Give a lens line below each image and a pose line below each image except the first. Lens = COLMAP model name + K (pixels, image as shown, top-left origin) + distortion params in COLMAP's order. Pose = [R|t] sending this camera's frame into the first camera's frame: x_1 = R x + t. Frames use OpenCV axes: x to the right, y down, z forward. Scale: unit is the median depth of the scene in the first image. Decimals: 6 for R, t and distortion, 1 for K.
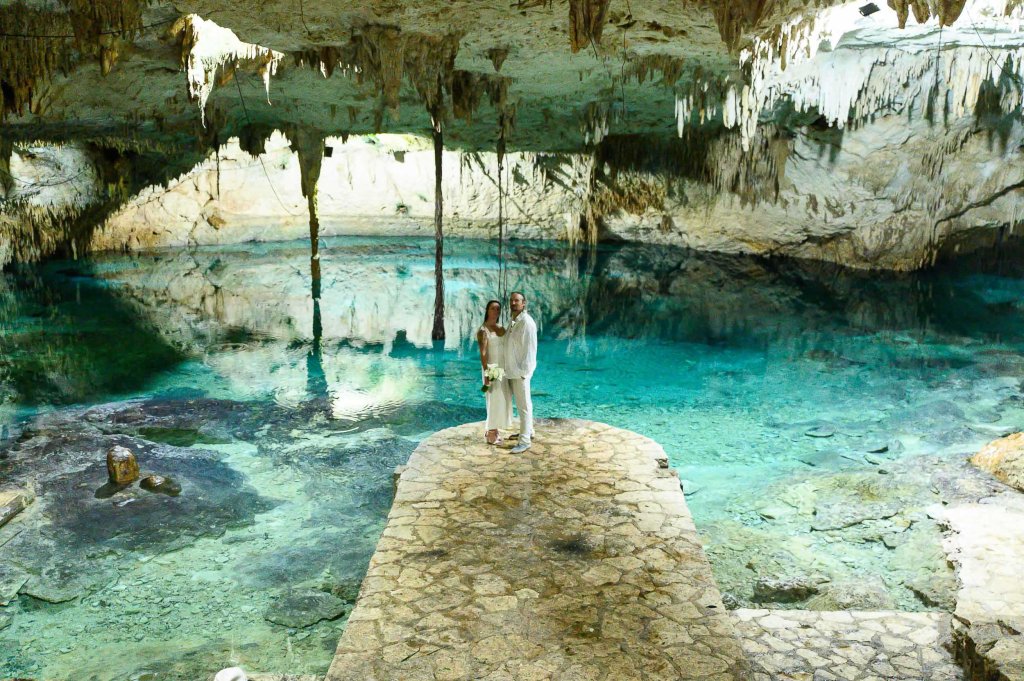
lens RADIAL K [[1040.2, 0, 513.8], [0, 1040.2, 342.4], [0, 0, 1]] dist [-0.003660, 0.002461]
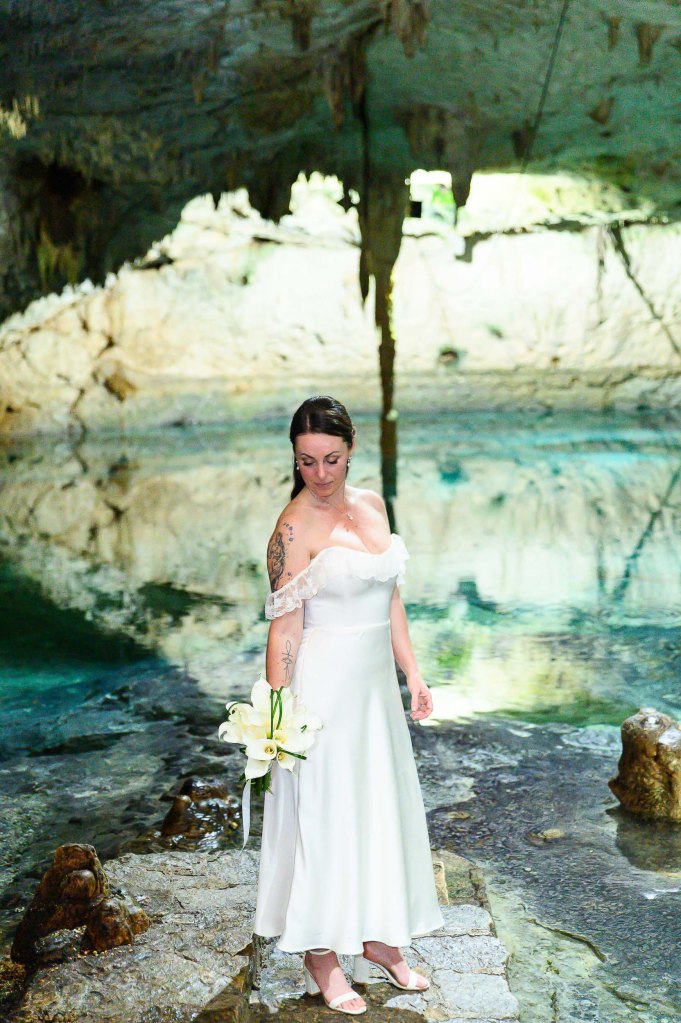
lens RADIAL K [[1577.5, 0, 340.5], [0, 1577.5, 508.8], [0, 0, 1]] dist [-0.002420, -0.015591]
pose [[0.999179, -0.037056, 0.016374, -0.213992], [0.038506, 0.994290, -0.099527, 0.036728], [-0.012593, 0.100076, 0.994900, 0.220674]]
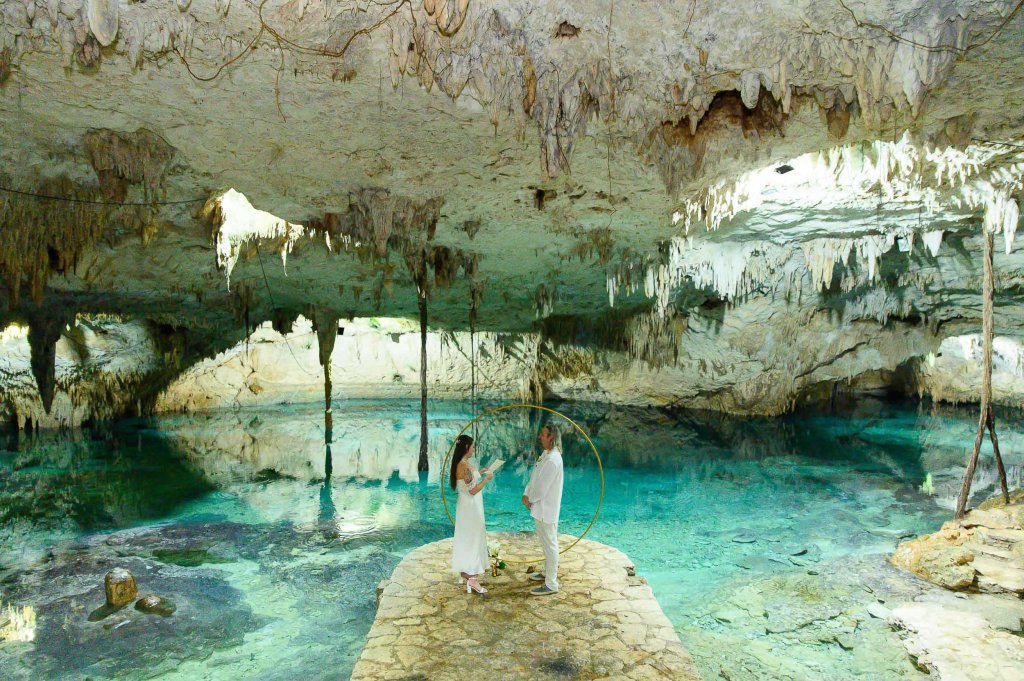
lens RADIAL K [[709.7, 0, 511.8], [0, 709.7, 338.5], [0, 0, 1]] dist [-0.005935, 0.005013]
pose [[0.998717, -0.011292, 0.049370, -0.005262], [0.020963, 0.979568, -0.200017, 0.010286], [-0.046103, 0.200796, 0.978548, 0.100004]]
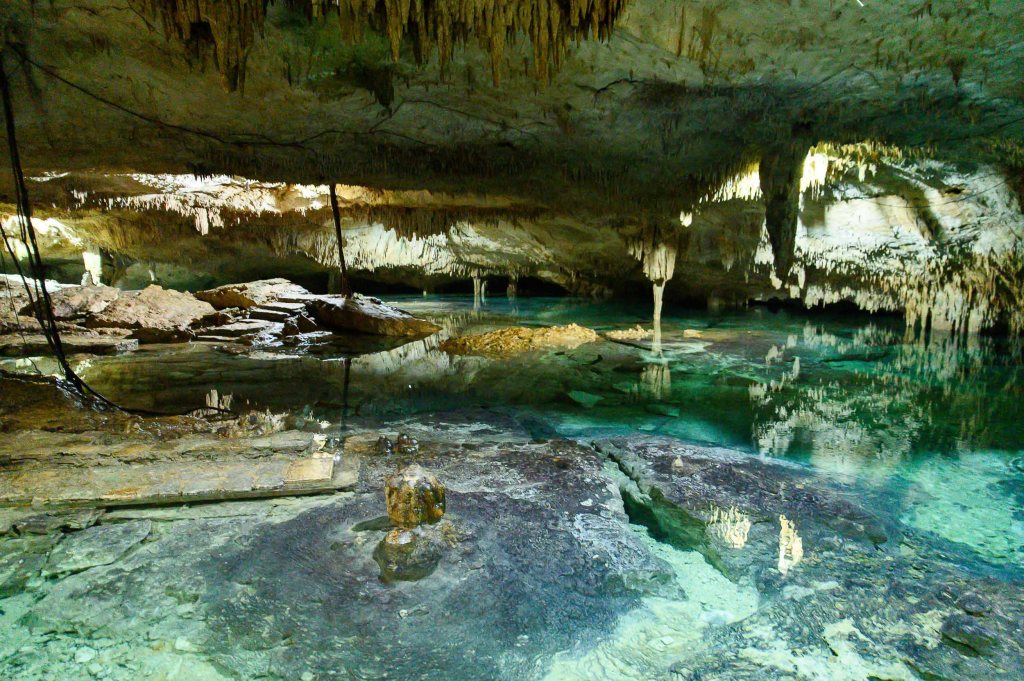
lens RADIAL K [[674.5, 0, 511.4], [0, 674.5, 339.0], [0, 0, 1]] dist [-0.003735, 0.001353]
pose [[0.231909, 0.119744, -0.965339, 0.016188], [-0.222631, 0.972587, 0.067159, -0.008278], [0.946918, 0.199340, 0.252211, 0.411123]]
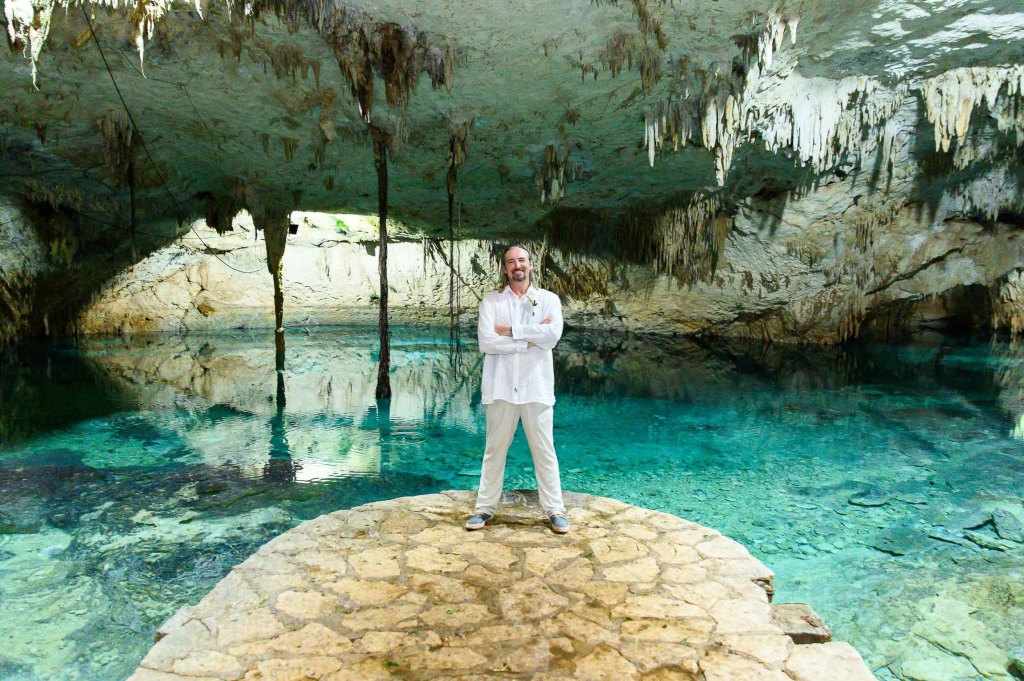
lens RADIAL K [[704.0, 0, 501.2], [0, 704.0, 334.5], [0, 0, 1]] dist [-0.005580, 0.000662]
pose [[0.999450, -0.007346, 0.032330, 0.006264], [0.011677, 0.990658, -0.135867, 0.018742], [-0.031029, 0.136170, 0.990199, 0.281734]]
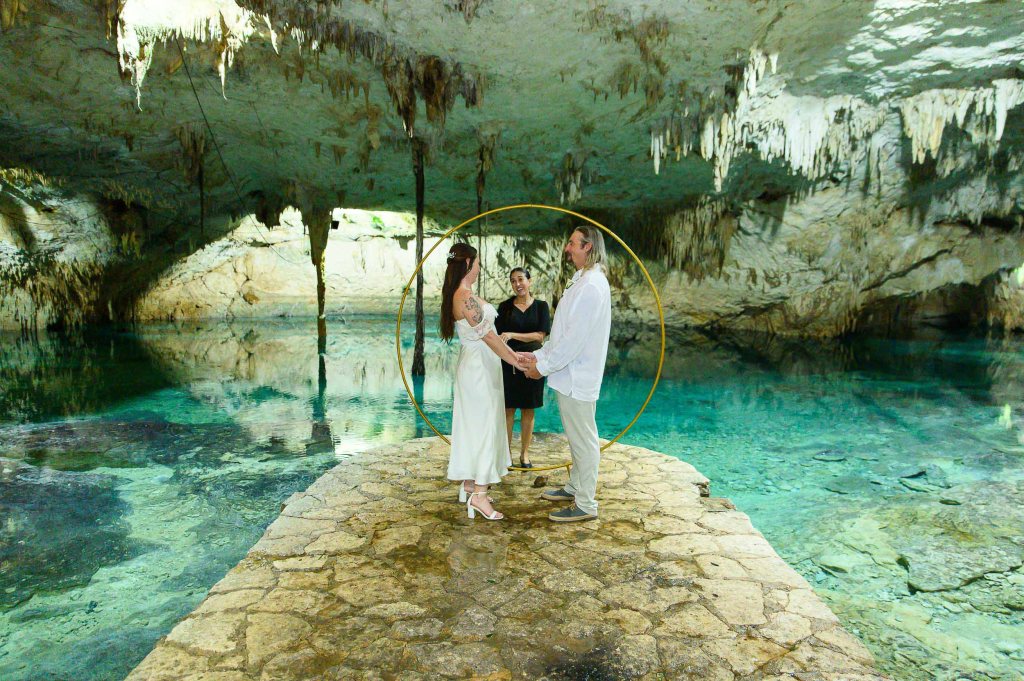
lens RADIAL K [[694.6, 0, 516.3], [0, 694.6, 342.6], [0, 0, 1]] dist [-0.007702, 0.003860]
pose [[0.999804, 0.004817, 0.019204, 0.006687], [-0.002551, 0.993207, -0.116336, 0.031232], [-0.019634, 0.116264, 0.993024, 0.230876]]
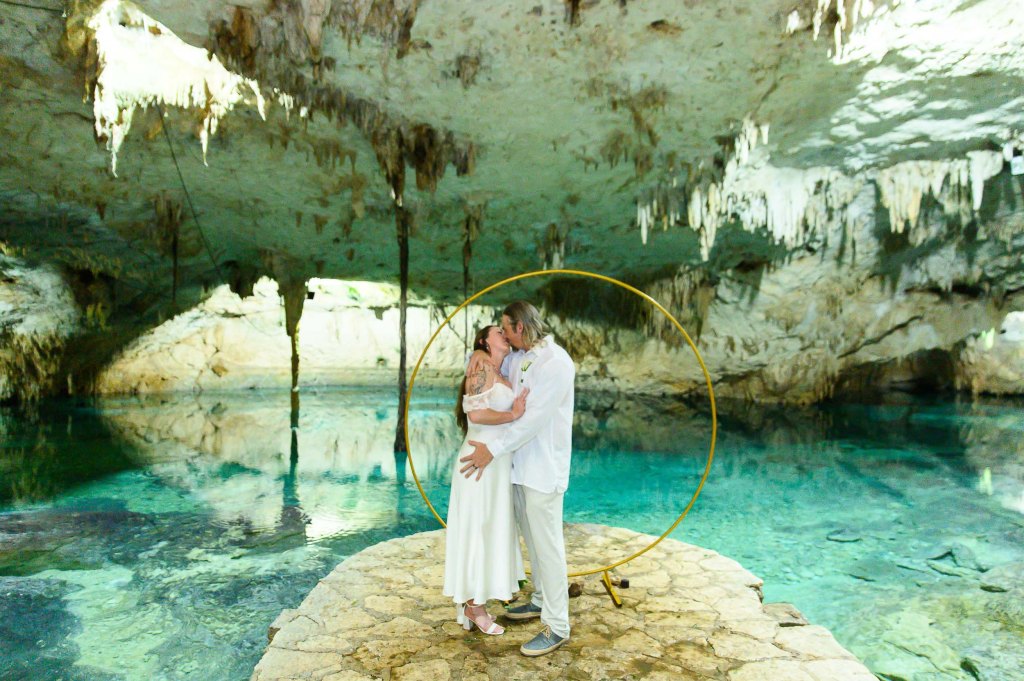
lens RADIAL K [[684.2, 0, 514.5], [0, 684.2, 333.4], [0, 0, 1]] dist [-0.003624, 0.002317]
pose [[0.997871, 0.000304, 0.065216, -0.006494], [0.014454, 0.974089, -0.225703, 0.024877], [-0.063595, 0.226165, 0.972011, 0.253509]]
